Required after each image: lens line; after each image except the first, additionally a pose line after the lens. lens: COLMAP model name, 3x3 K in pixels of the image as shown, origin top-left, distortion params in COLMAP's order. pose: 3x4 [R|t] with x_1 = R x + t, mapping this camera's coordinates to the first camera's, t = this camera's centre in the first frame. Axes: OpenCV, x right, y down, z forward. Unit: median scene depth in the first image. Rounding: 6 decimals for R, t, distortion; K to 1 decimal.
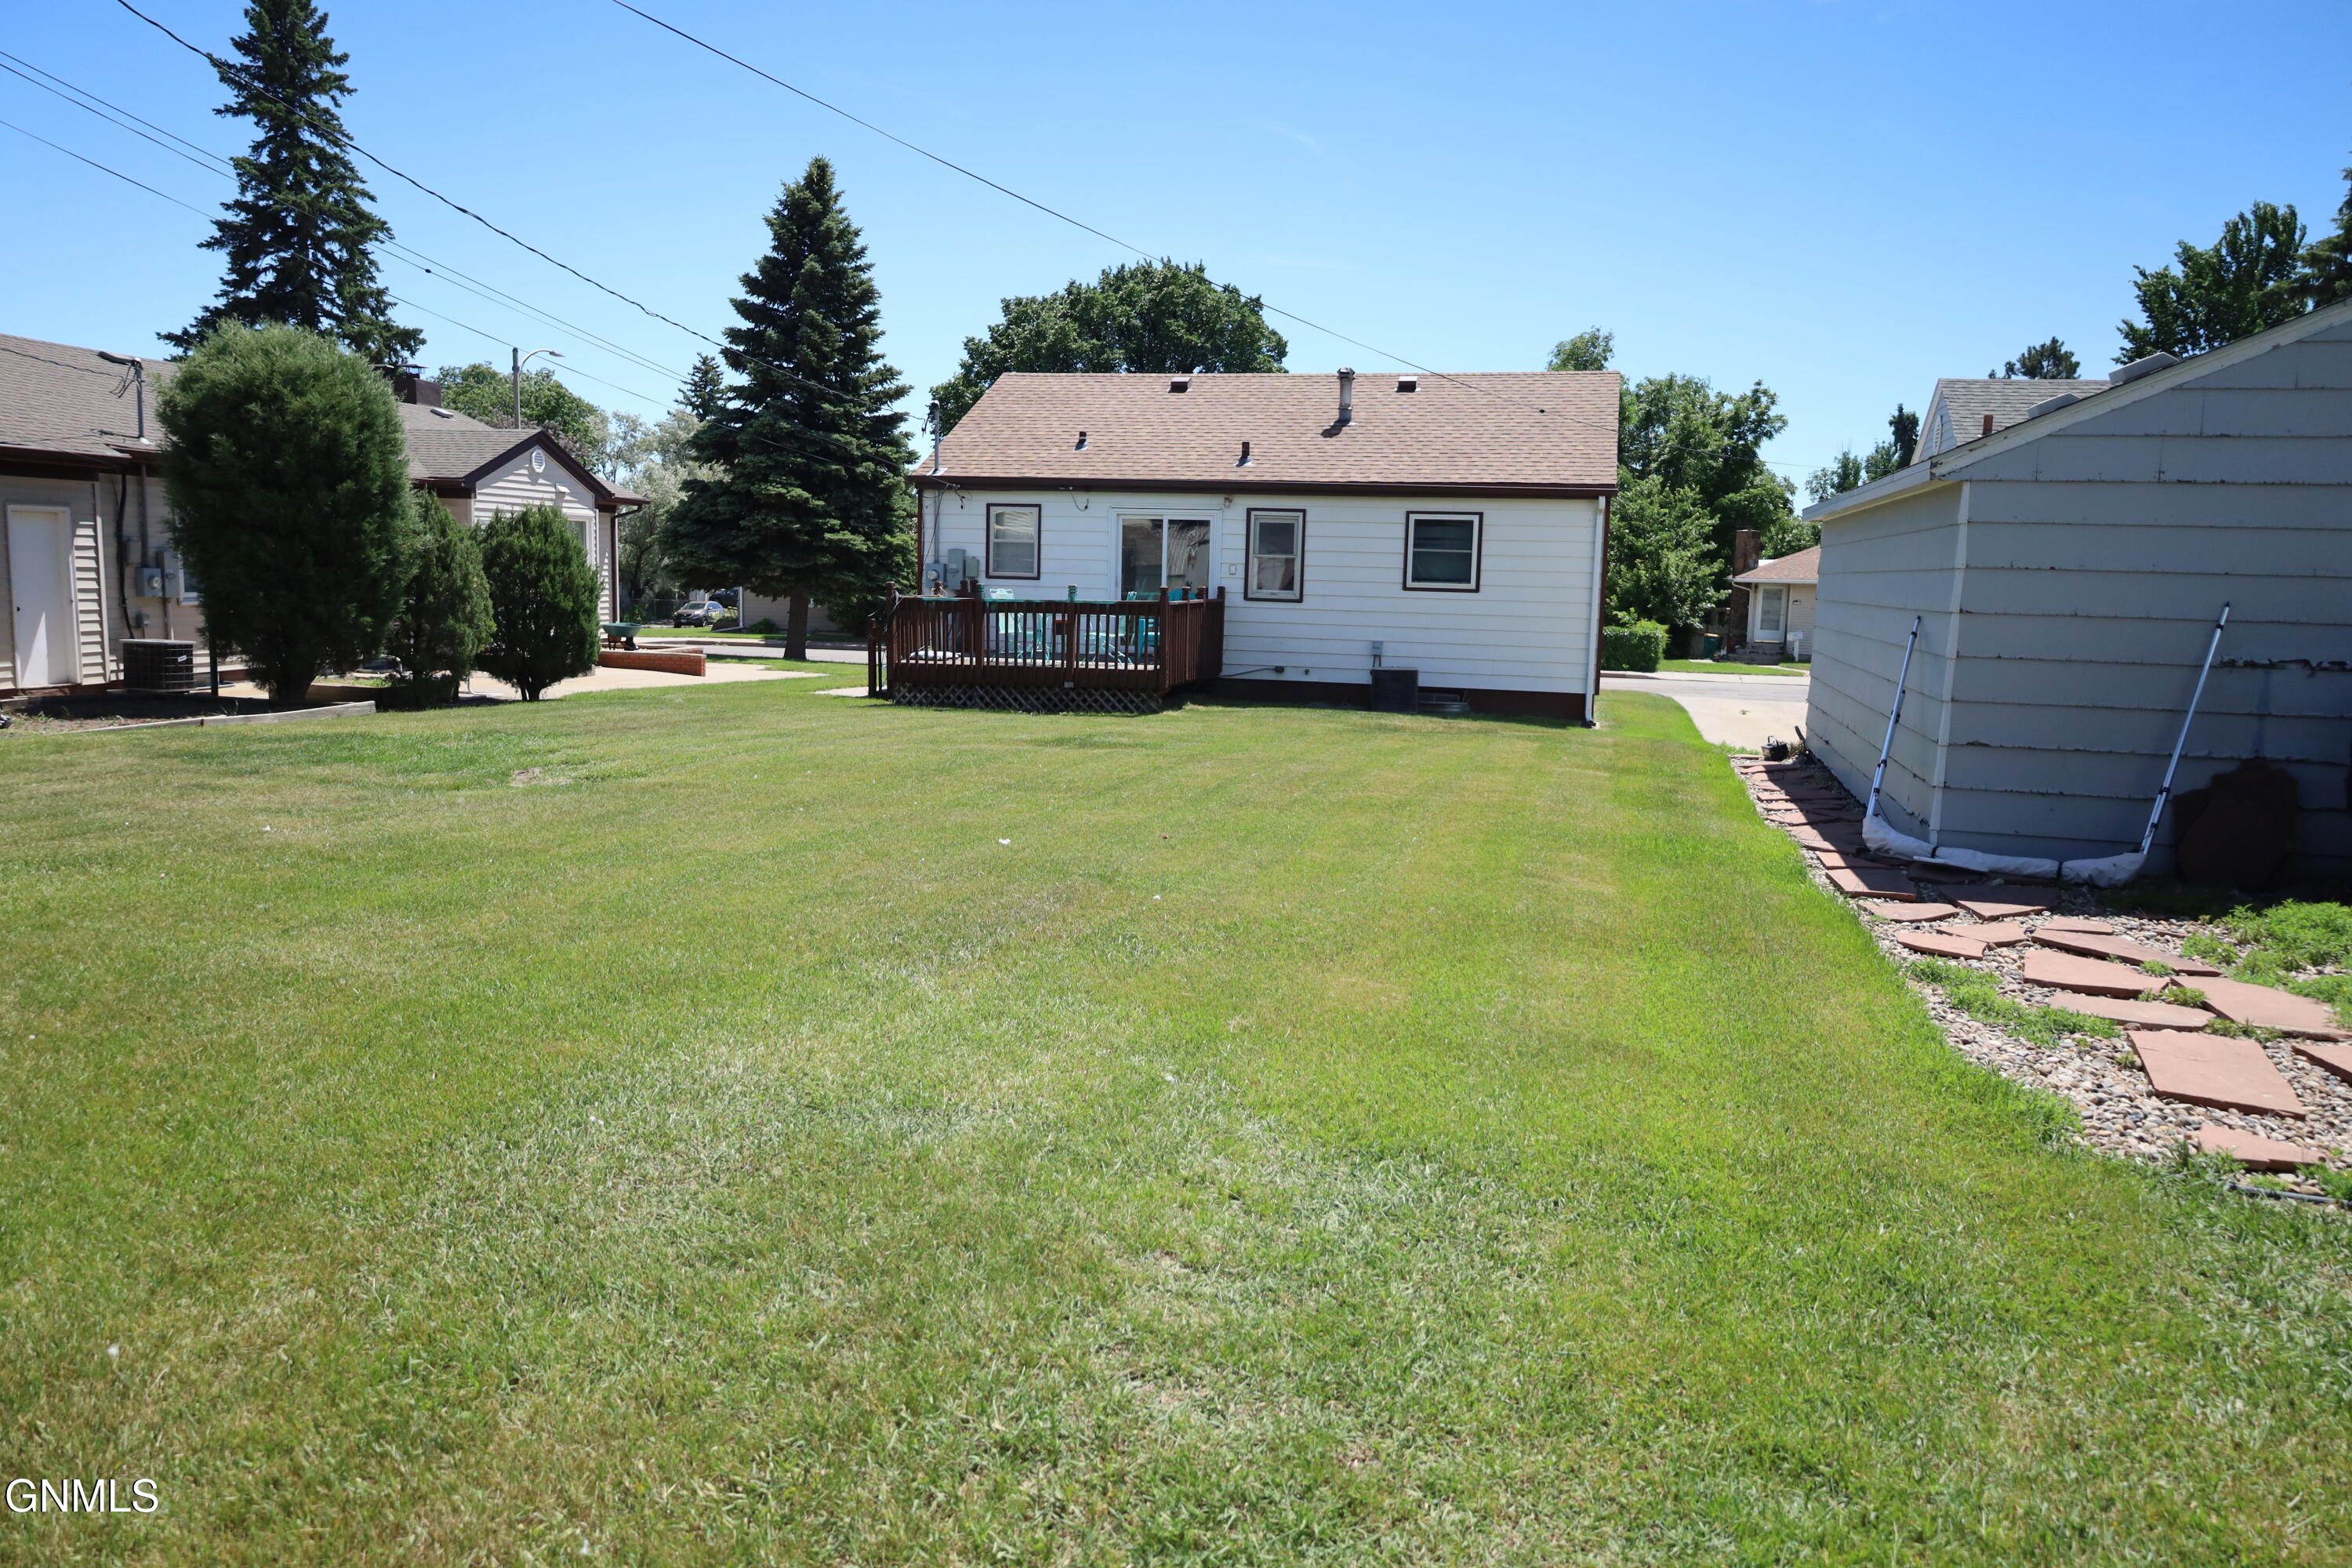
lens RADIAL K [[1597.1, 0, 1175.6], [0, 1597.1, 783.6], [0, 0, 1]] dist [0.003195, -0.002217]
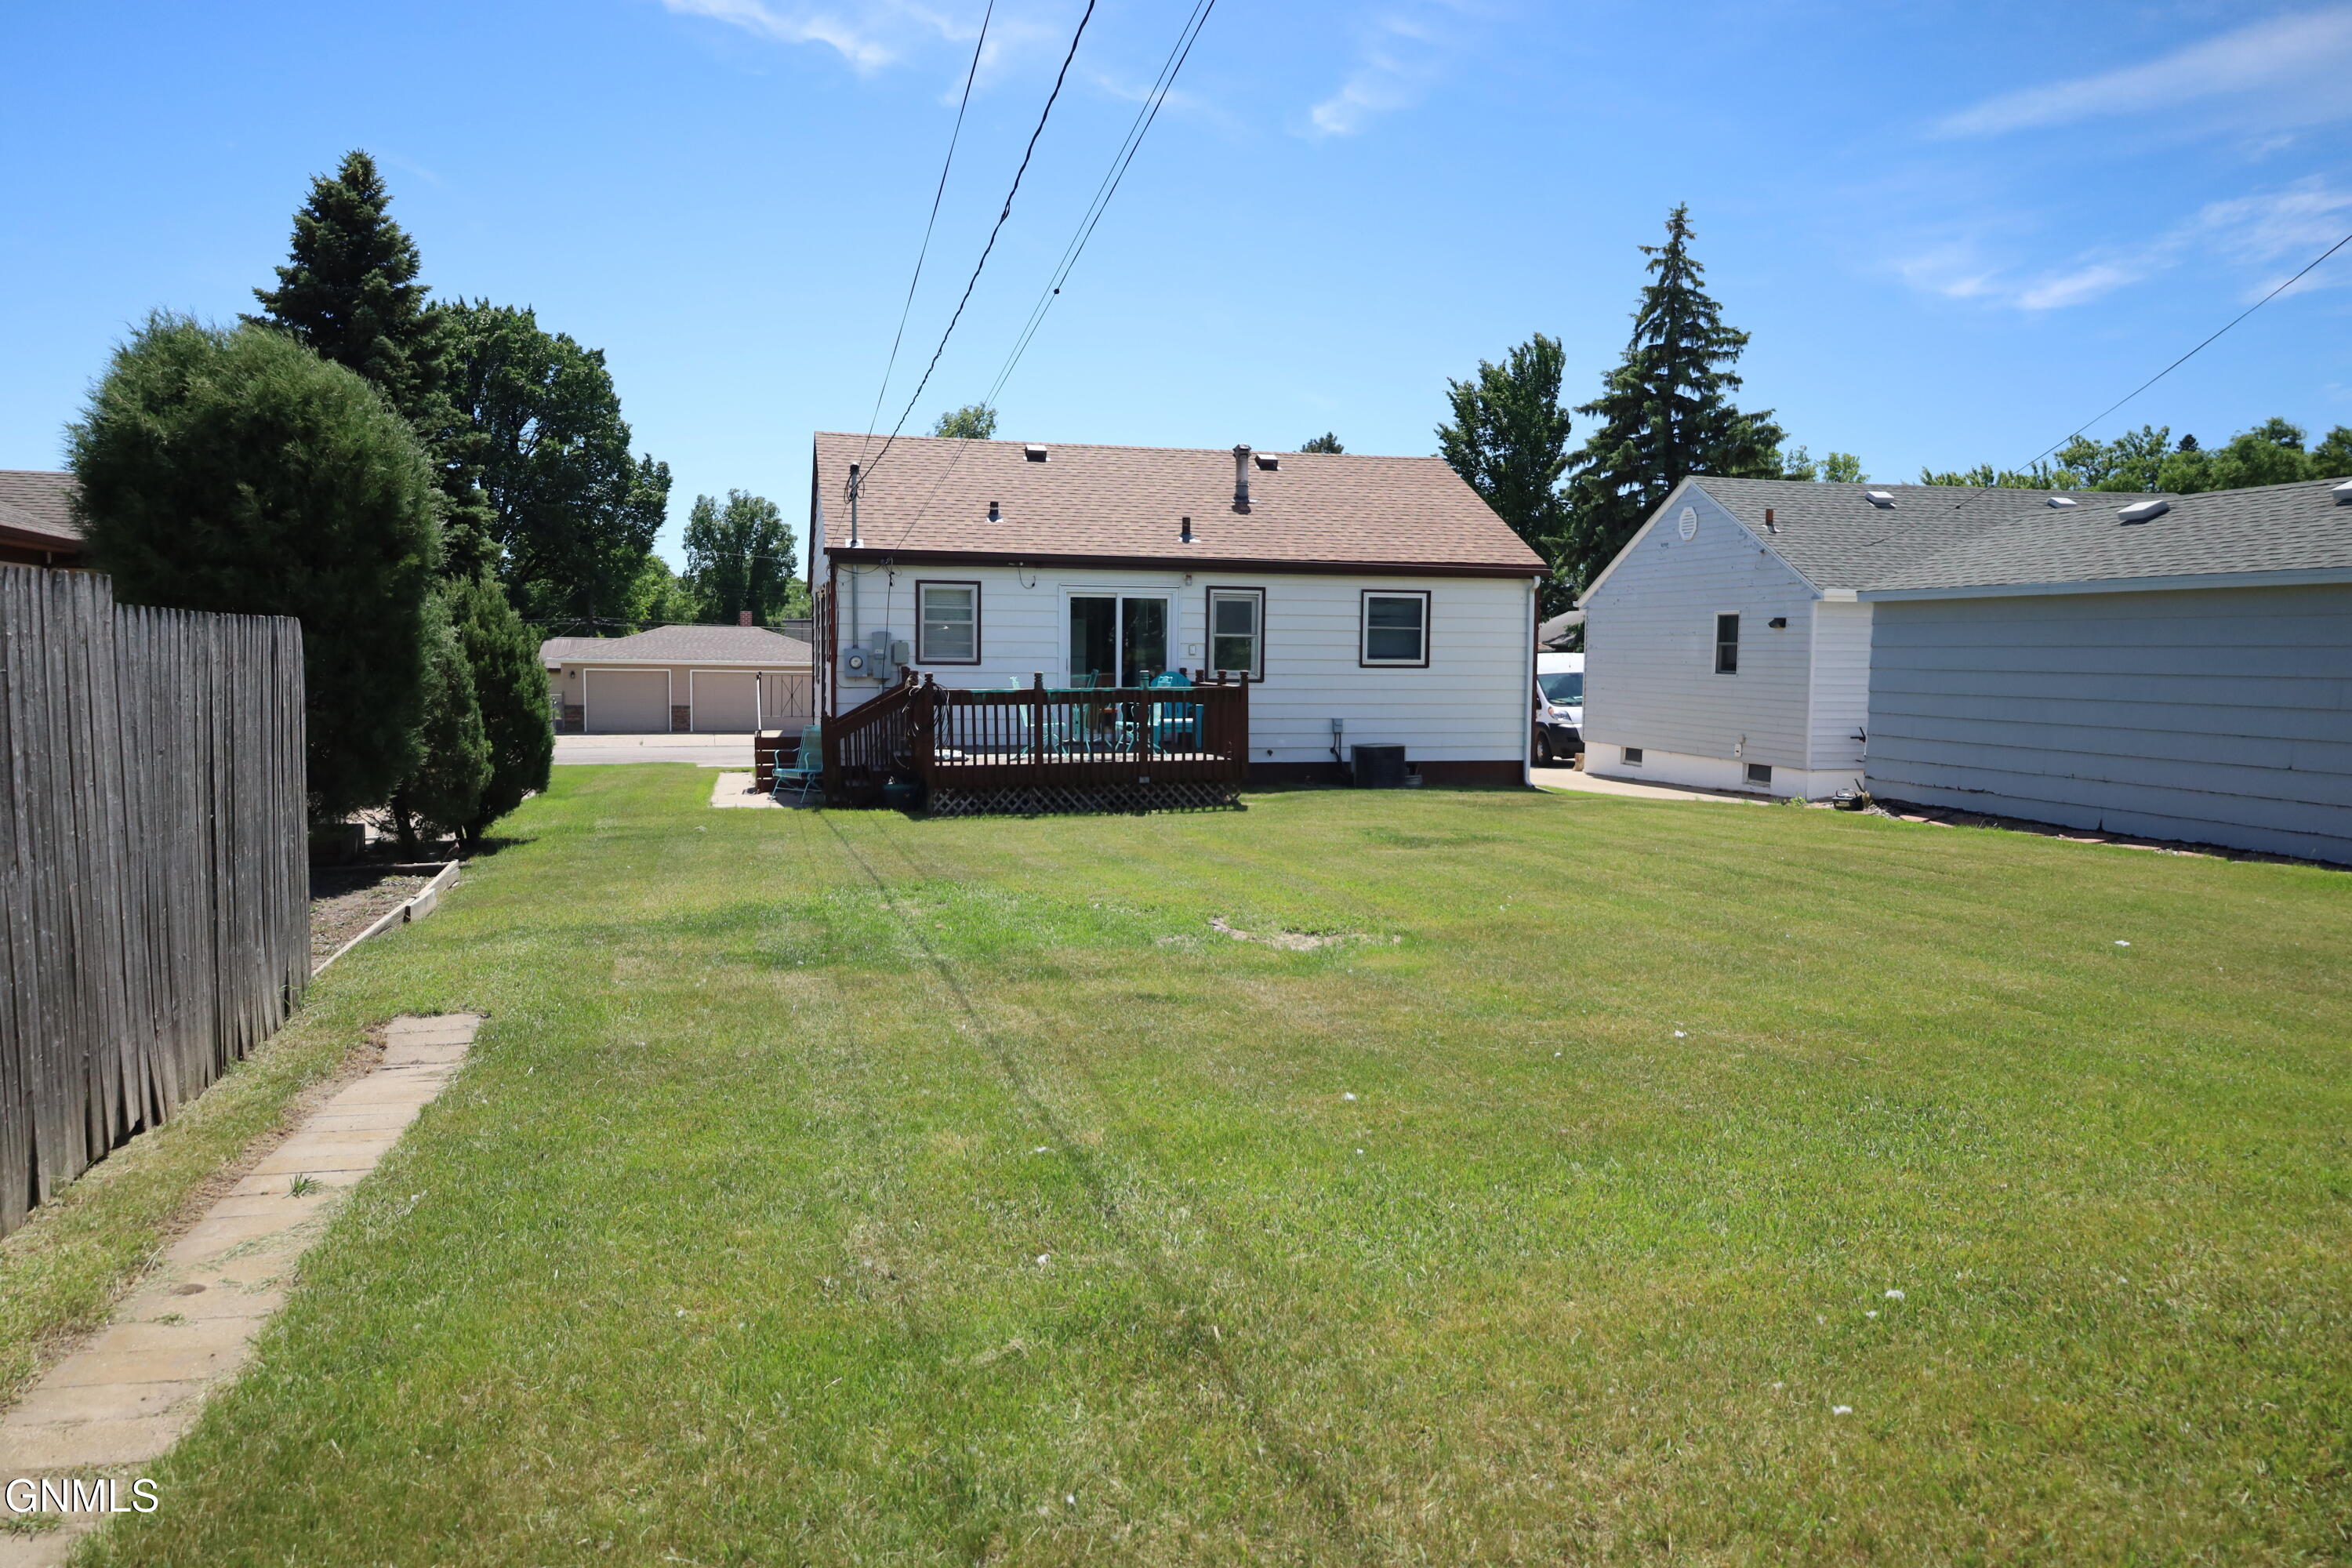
lens RADIAL K [[1597.1, 0, 1175.9], [0, 1597.1, 786.6], [0, 0, 1]] dist [0.003195, -0.002217]
pose [[0.874805, -0.060334, 0.480703, -0.436808], [0.078715, 0.996732, -0.018146, -0.036082], [-0.478037, 0.053712, 0.876696, 0.171456]]
